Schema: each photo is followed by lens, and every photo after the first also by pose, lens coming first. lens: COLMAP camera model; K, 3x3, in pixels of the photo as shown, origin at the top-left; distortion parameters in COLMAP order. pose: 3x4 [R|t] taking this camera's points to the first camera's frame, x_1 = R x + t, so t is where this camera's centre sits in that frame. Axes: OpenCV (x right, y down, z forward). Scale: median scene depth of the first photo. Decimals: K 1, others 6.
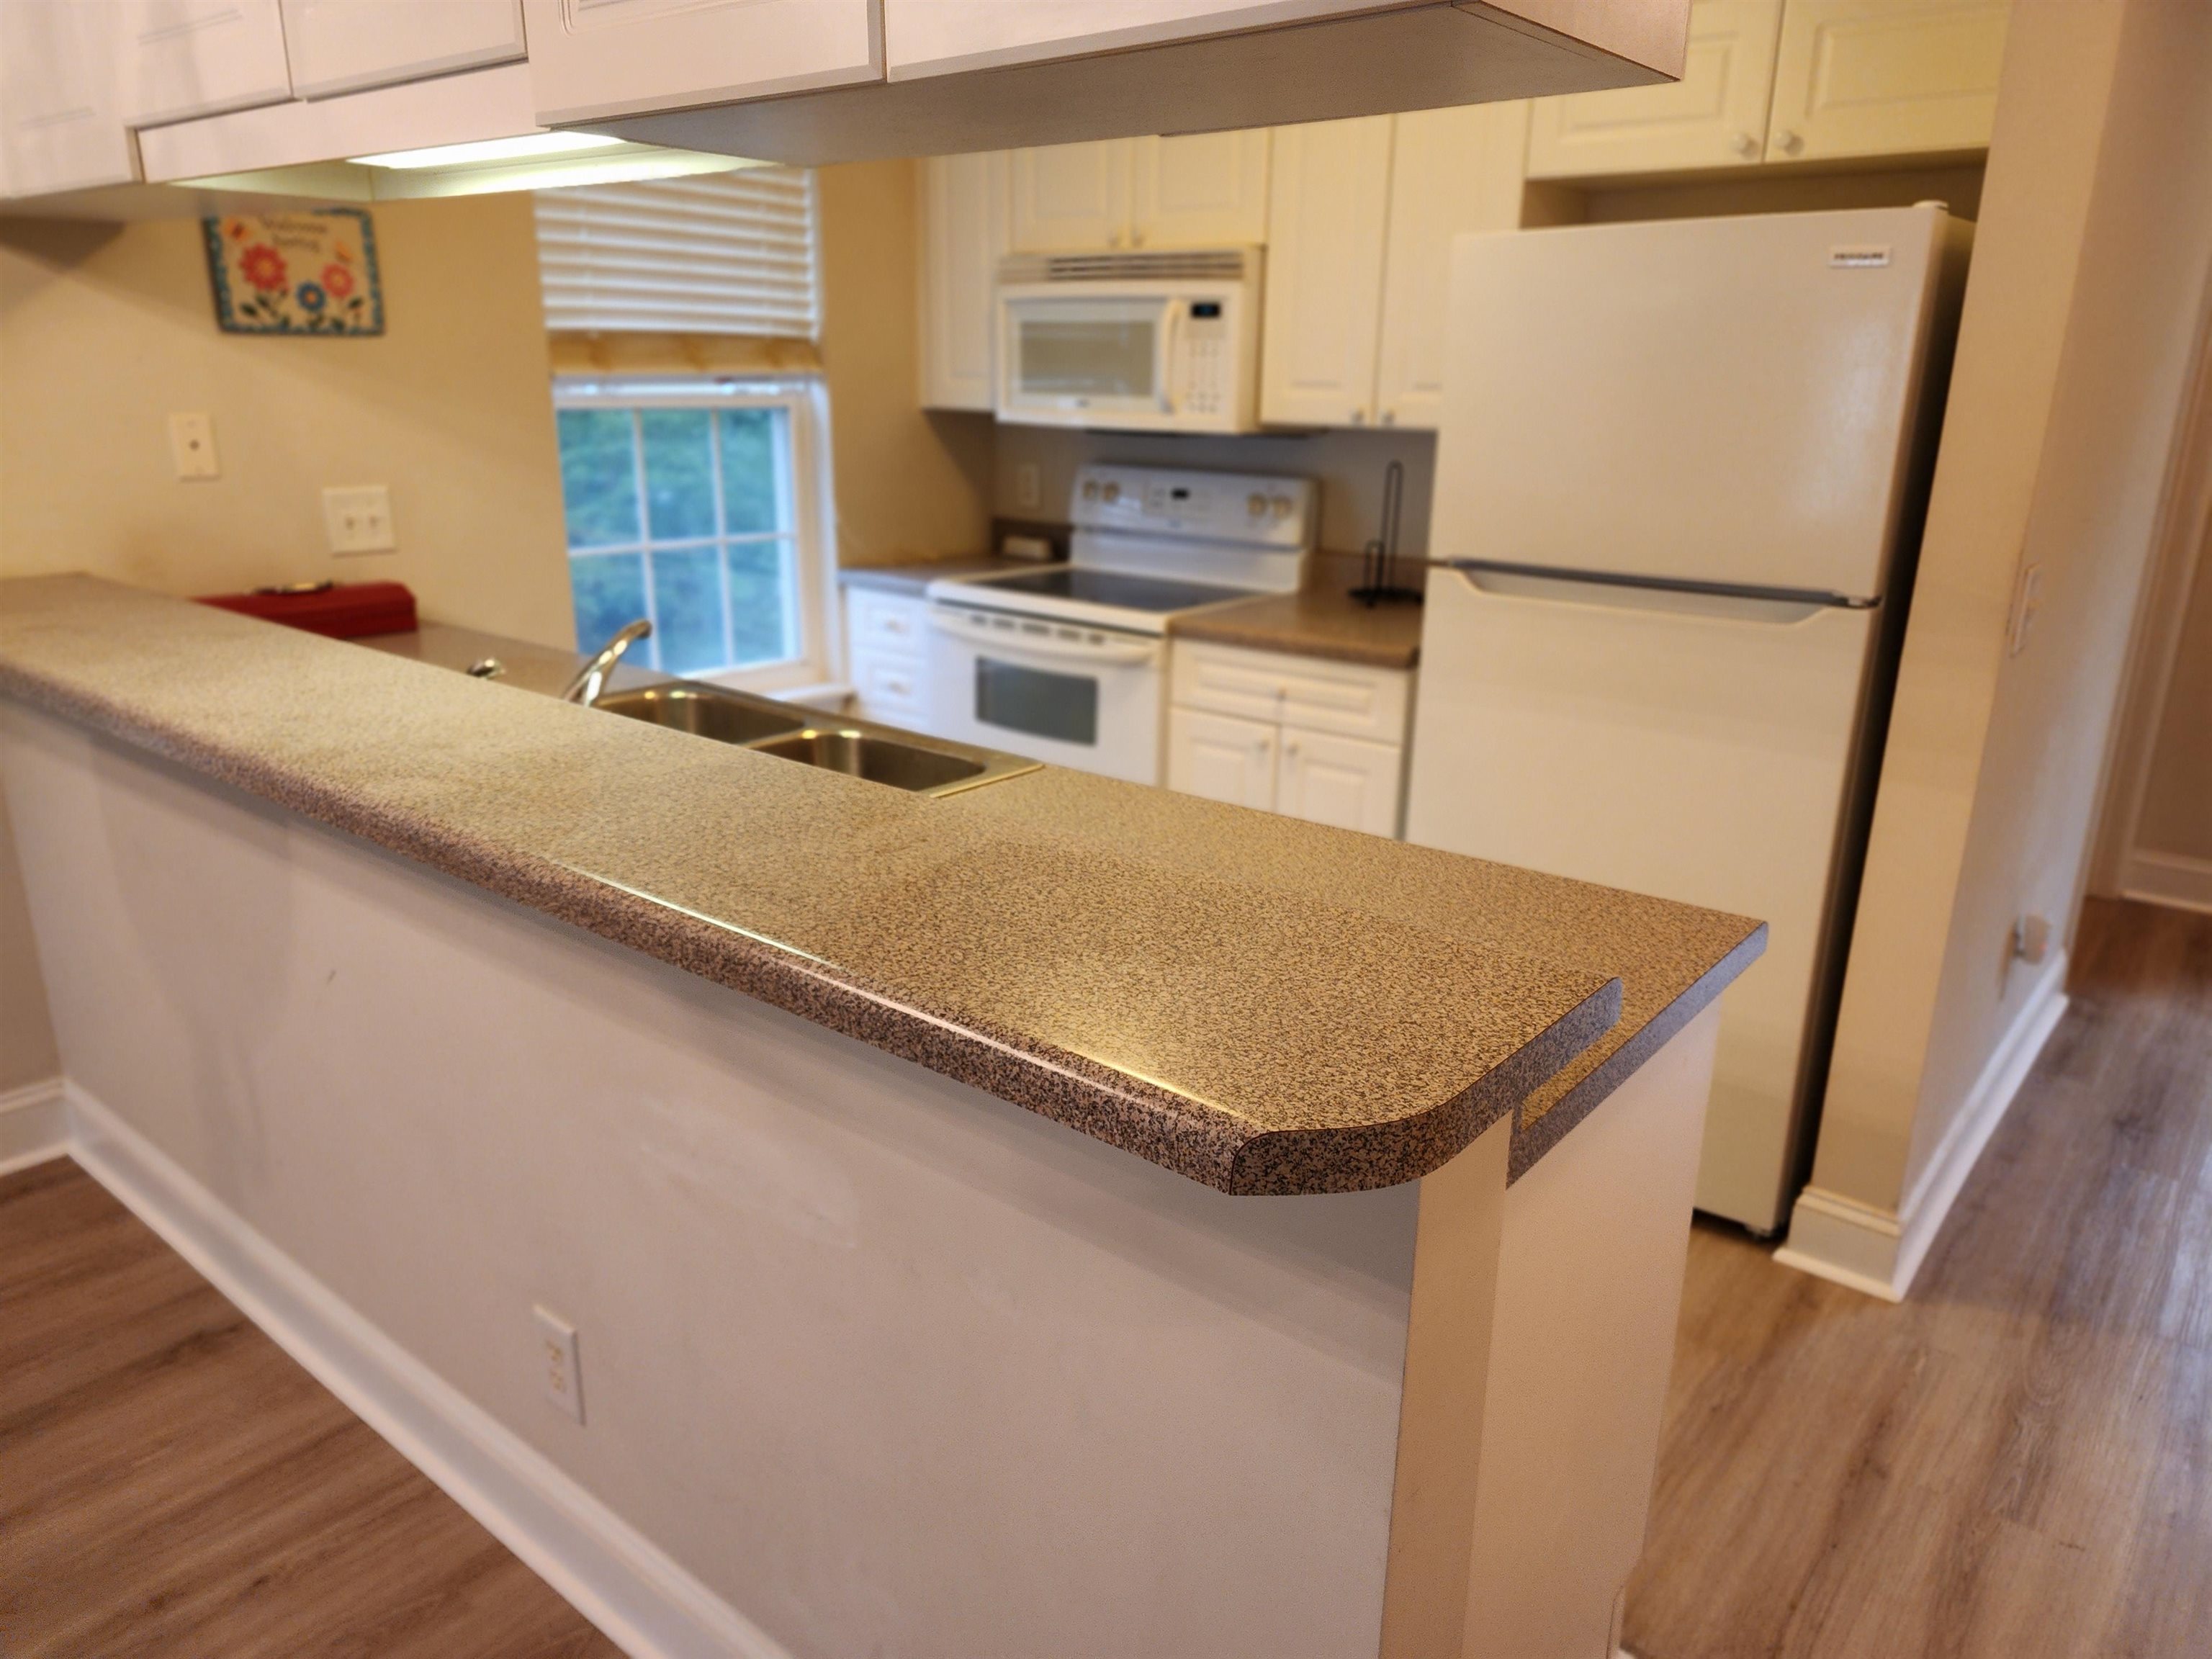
lens RADIAL K [[1495.9, 0, 1106.0], [0, 1495.9, 829.5], [0, 0, 1]] dist [0.088306, -0.089894]
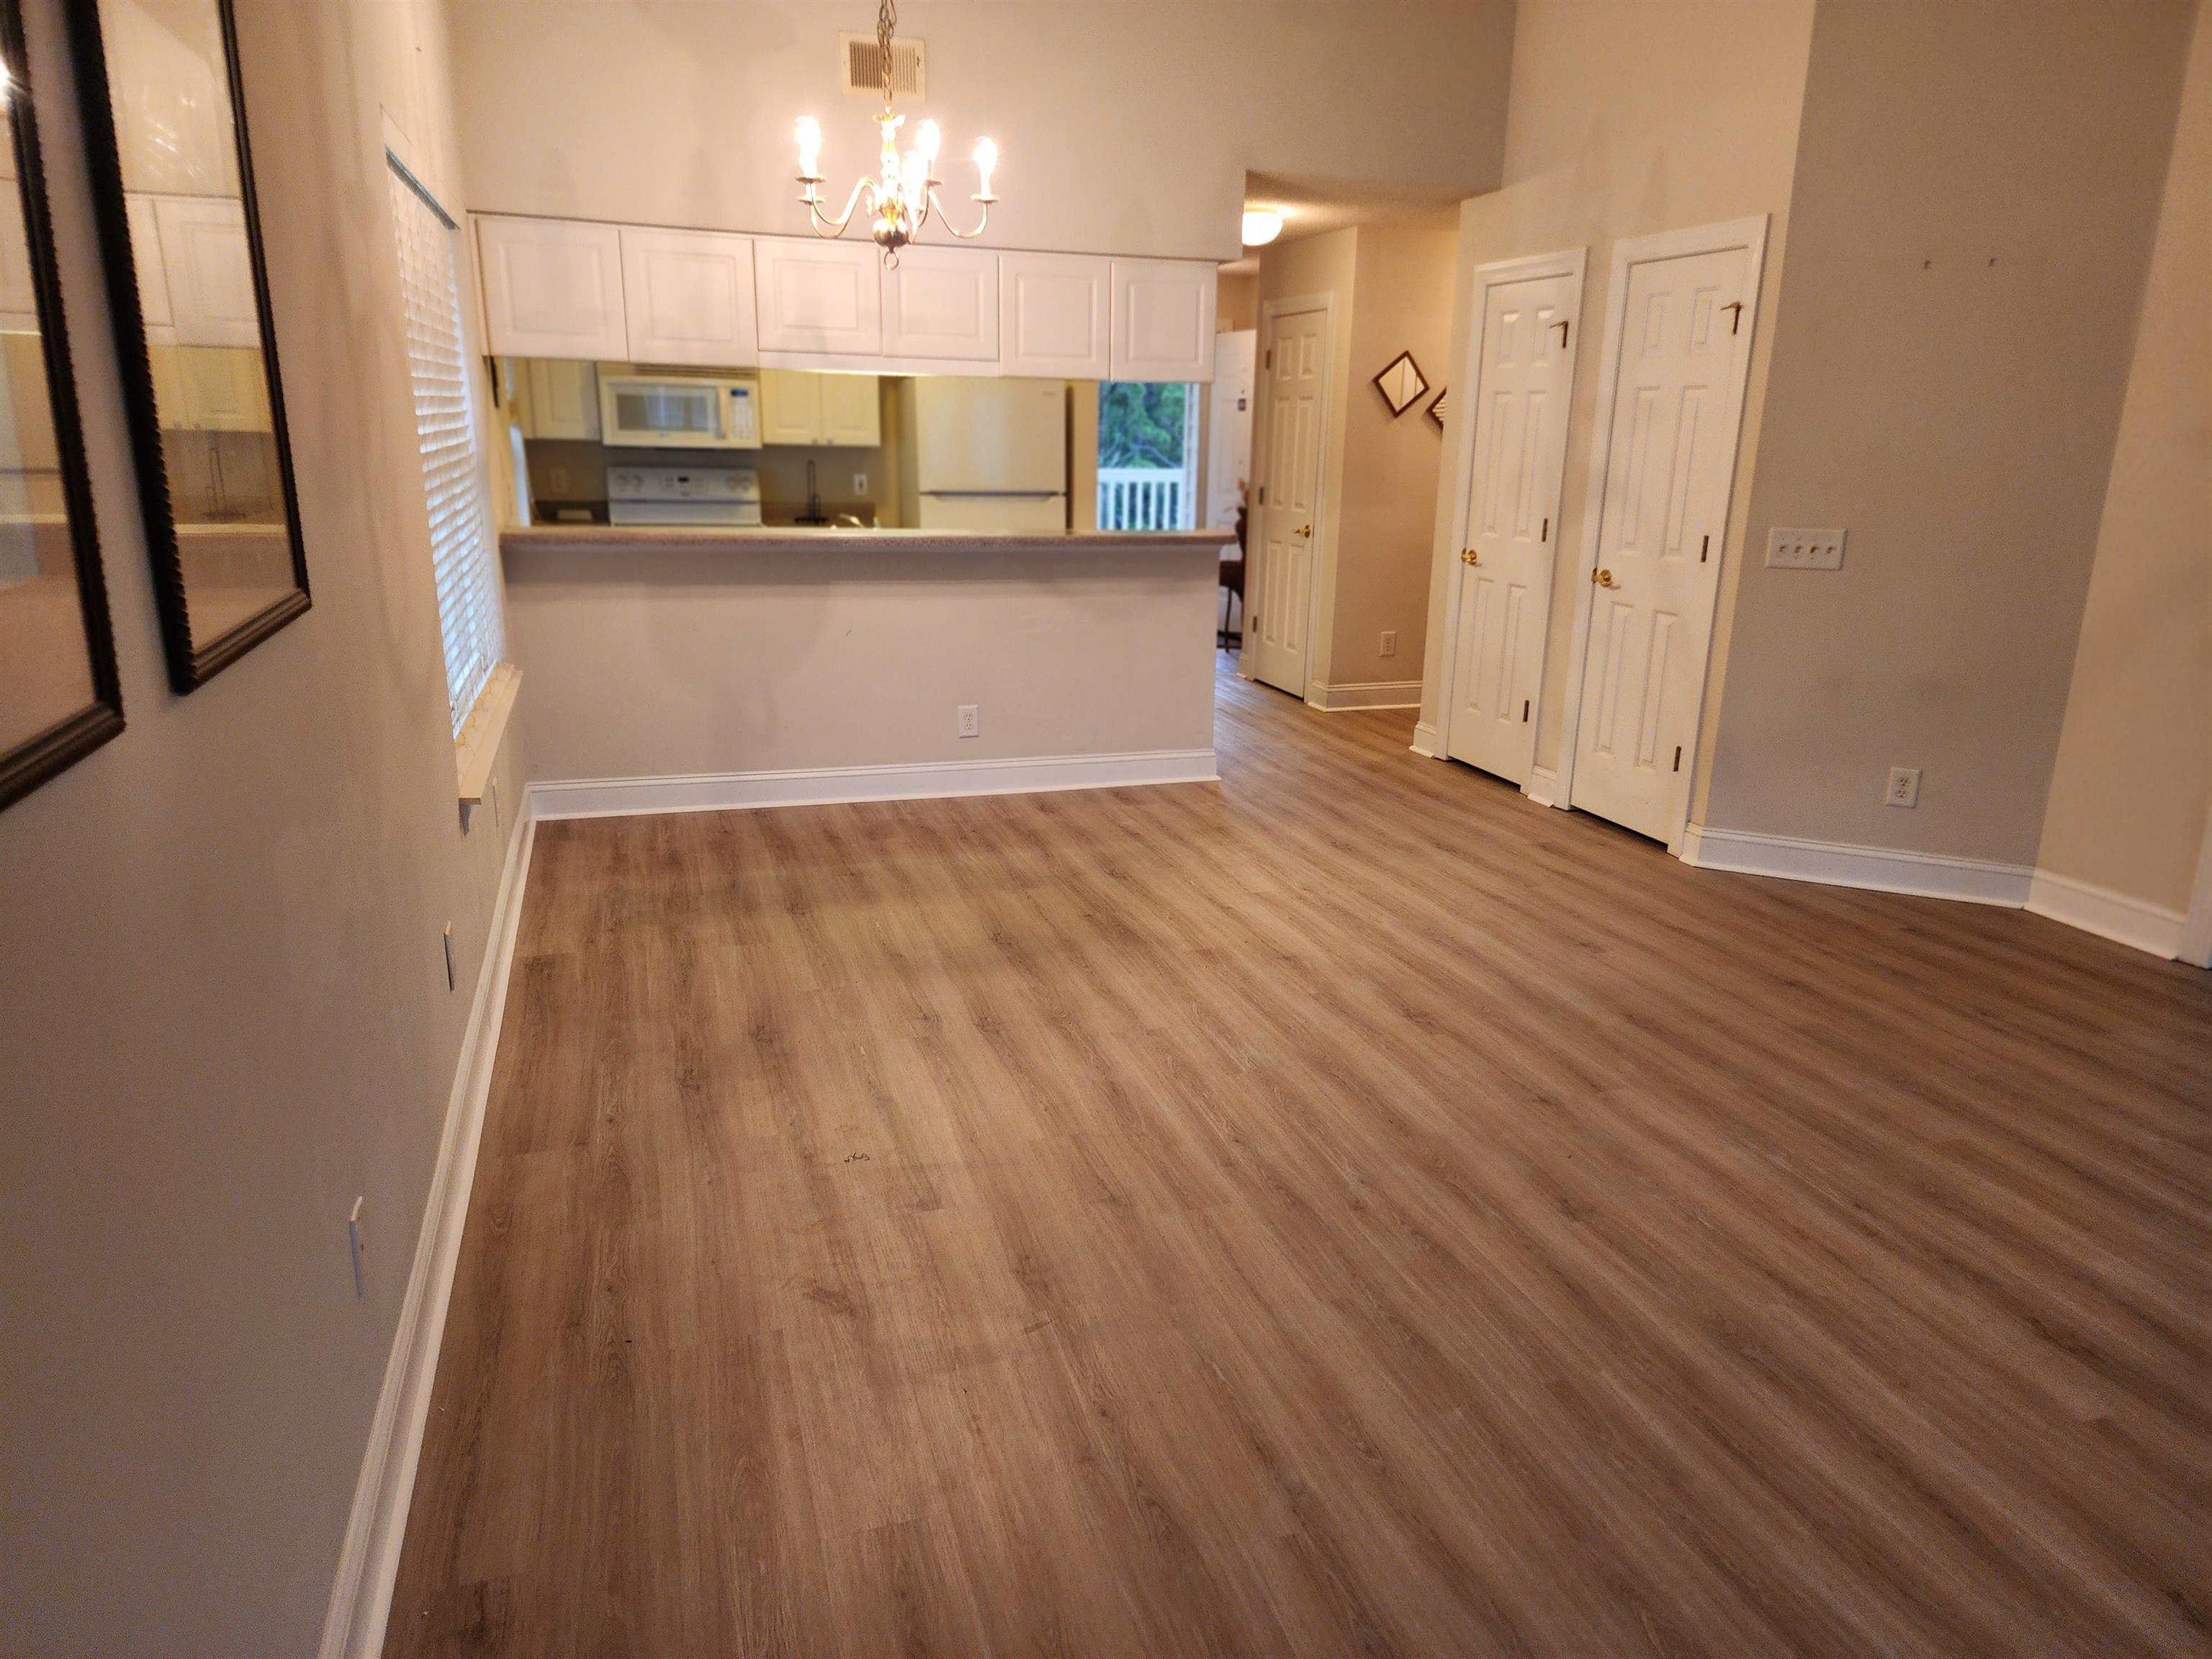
lens RADIAL K [[1463.1, 0, 1106.0], [0, 1463.1, 829.5], [0, 0, 1]] dist [0.097758, -0.132809]
pose [[0.535084, -0.235324, 0.811361, -1.529498], [0.234856, 0.963997, 0.124709, 0.125017], [-0.811497, 0.123823, 0.571087, -0.582239]]
